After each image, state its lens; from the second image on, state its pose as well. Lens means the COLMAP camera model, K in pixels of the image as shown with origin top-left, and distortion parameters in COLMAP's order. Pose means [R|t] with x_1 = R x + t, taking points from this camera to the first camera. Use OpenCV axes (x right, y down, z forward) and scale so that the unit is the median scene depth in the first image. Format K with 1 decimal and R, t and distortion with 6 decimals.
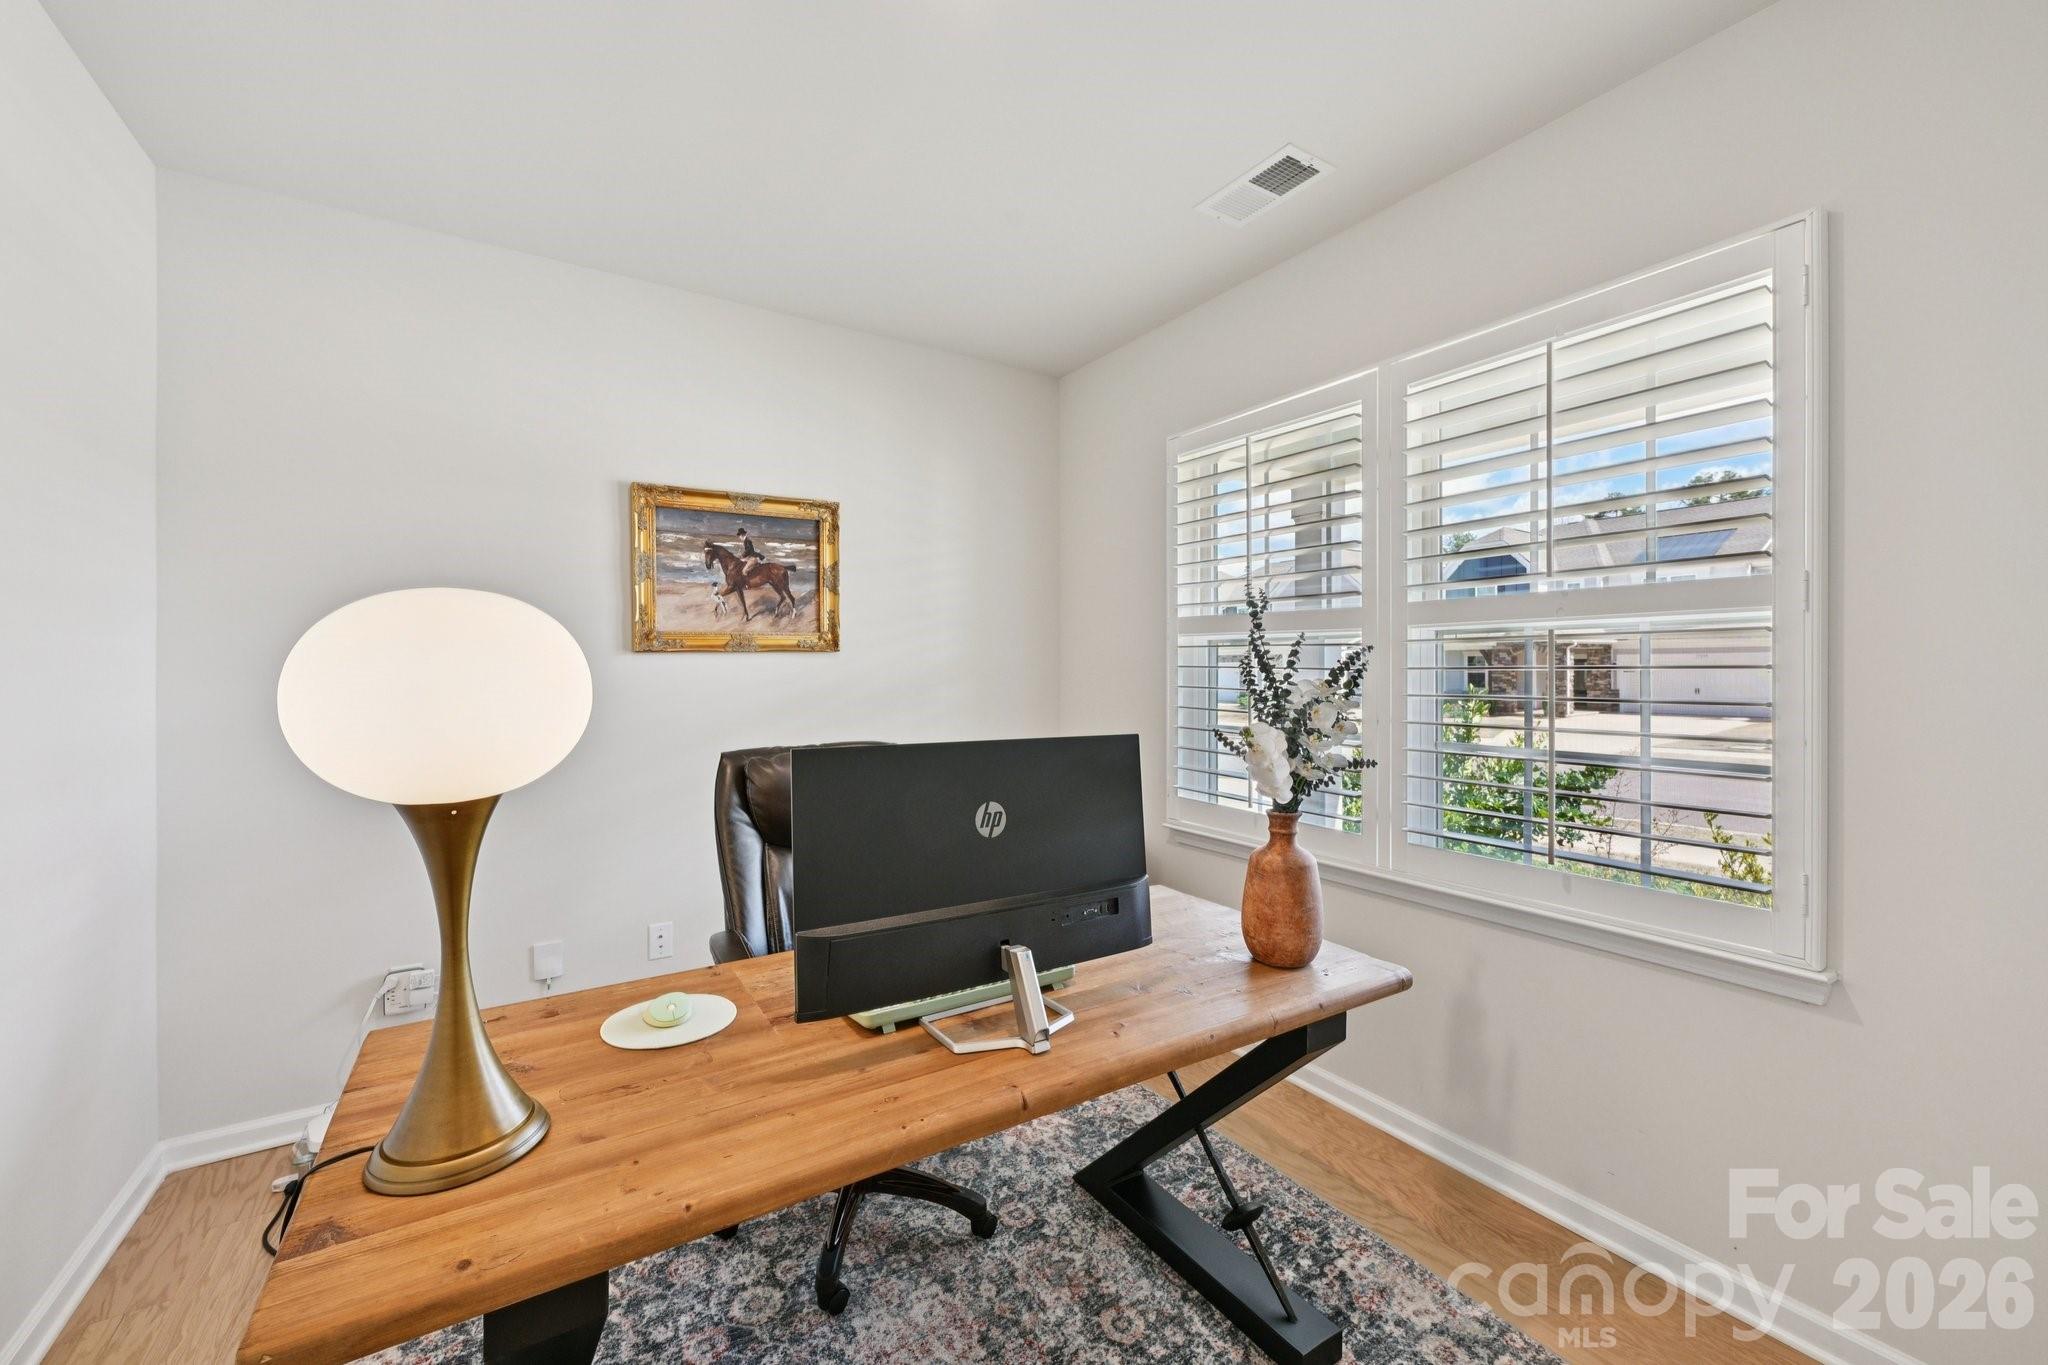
lens RADIAL K [[819.9, 0, 1023.7], [0, 819.9, 667.4], [0, 0, 1]] dist [0.000579, 0.000004]
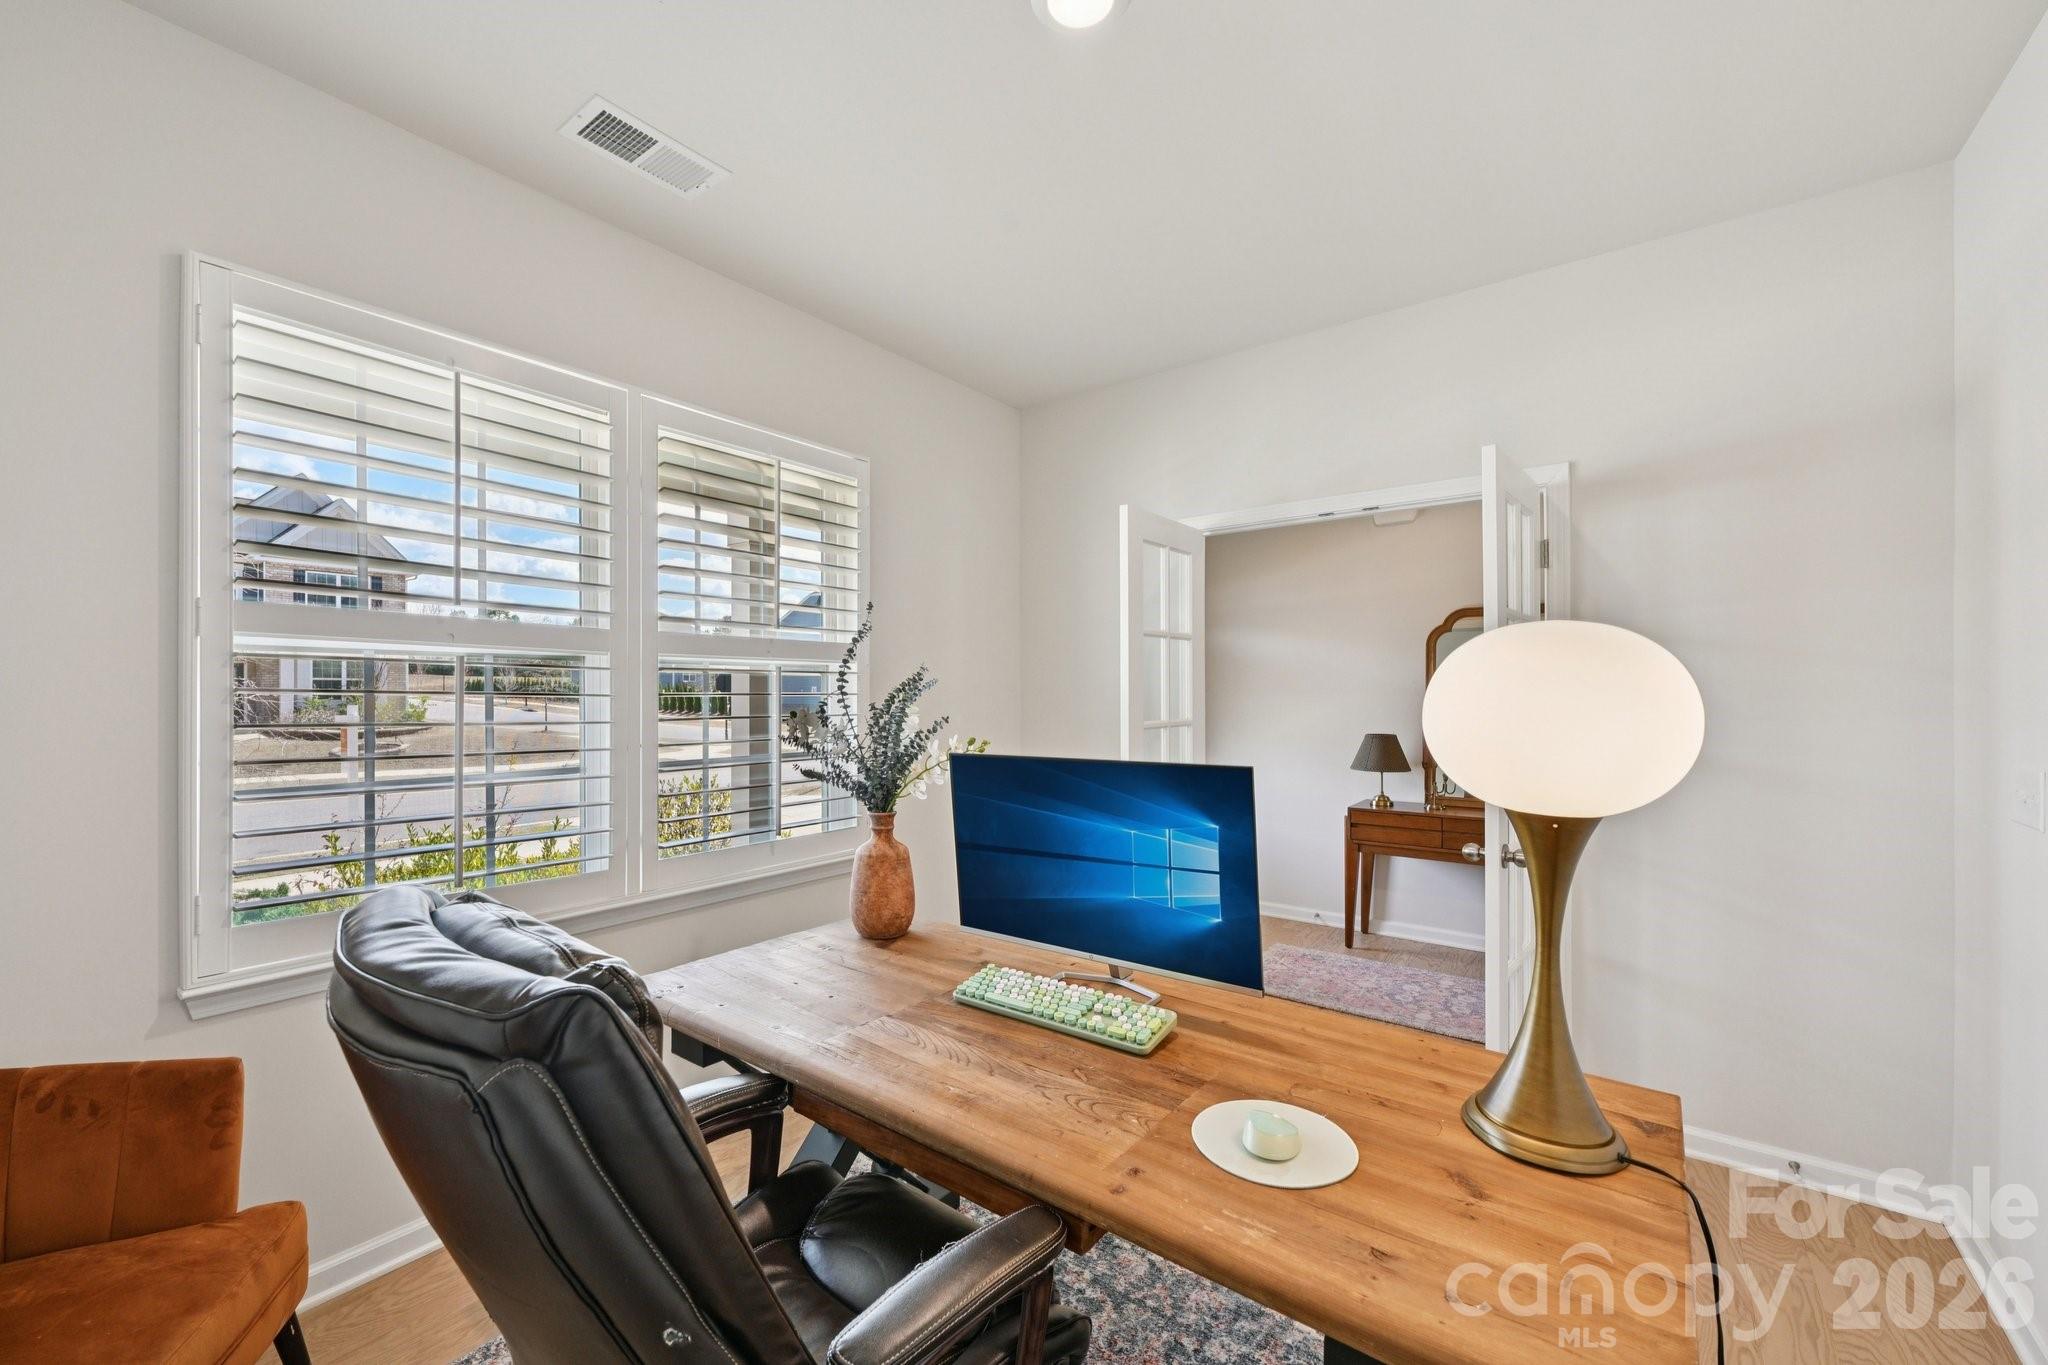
lens RADIAL K [[794.8, 0, 1023.3], [0, 794.8, 695.3], [0, 0, 1]] dist [-0.041669, -0.000009]
pose [[-0.335315, 0.005807, 0.942088, -0.874742], [0.005406, 0.999976, -0.004240, 0.012284], [-0.942090, 0.003672, -0.335339, 1.225652]]
